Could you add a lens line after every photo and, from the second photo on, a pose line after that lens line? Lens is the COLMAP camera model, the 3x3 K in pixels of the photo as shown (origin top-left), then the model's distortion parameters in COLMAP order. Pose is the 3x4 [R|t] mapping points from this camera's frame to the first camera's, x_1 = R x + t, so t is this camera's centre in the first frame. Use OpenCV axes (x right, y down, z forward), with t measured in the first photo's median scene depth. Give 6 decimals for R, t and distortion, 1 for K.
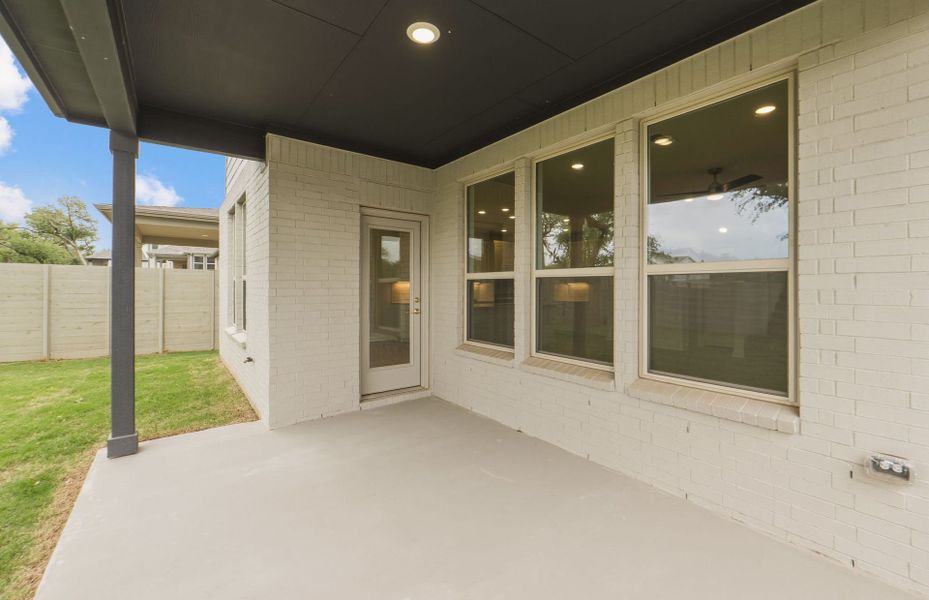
lens RADIAL K [[390.3, 0, 468.0], [0, 390.3, 288.9], [0, 0, 1]] dist [-0.019753, 0.000126]
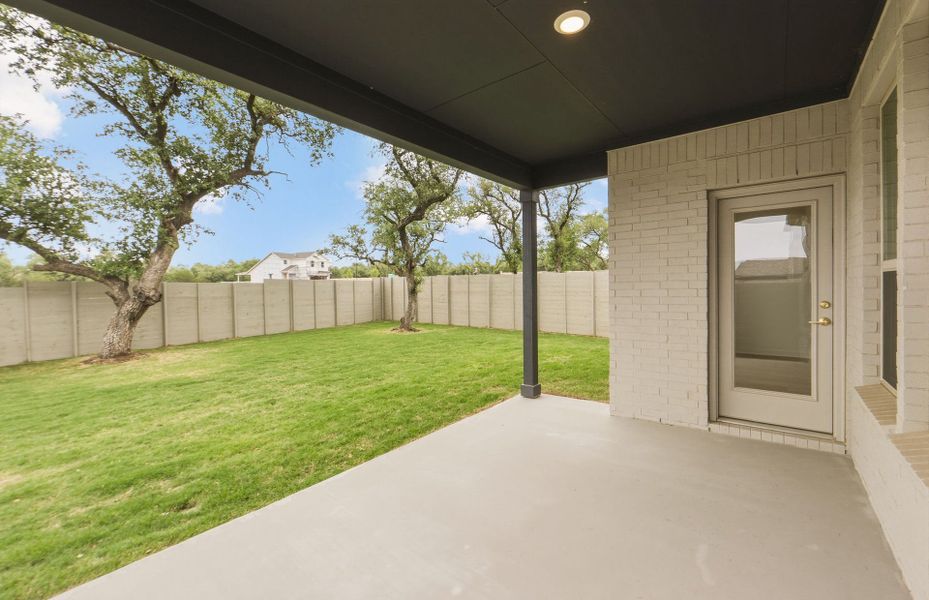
lens RADIAL K [[390.3, 0, 468.0], [0, 390.3, 288.9], [0, 0, 1]] dist [-0.019753, 0.000126]
pose [[0.232748, -0.001523, -0.972536, 0.450136], [0.008007, 0.999968, 0.000351, -0.004213], [0.972504, -0.007869, 0.232753, 0.314083]]
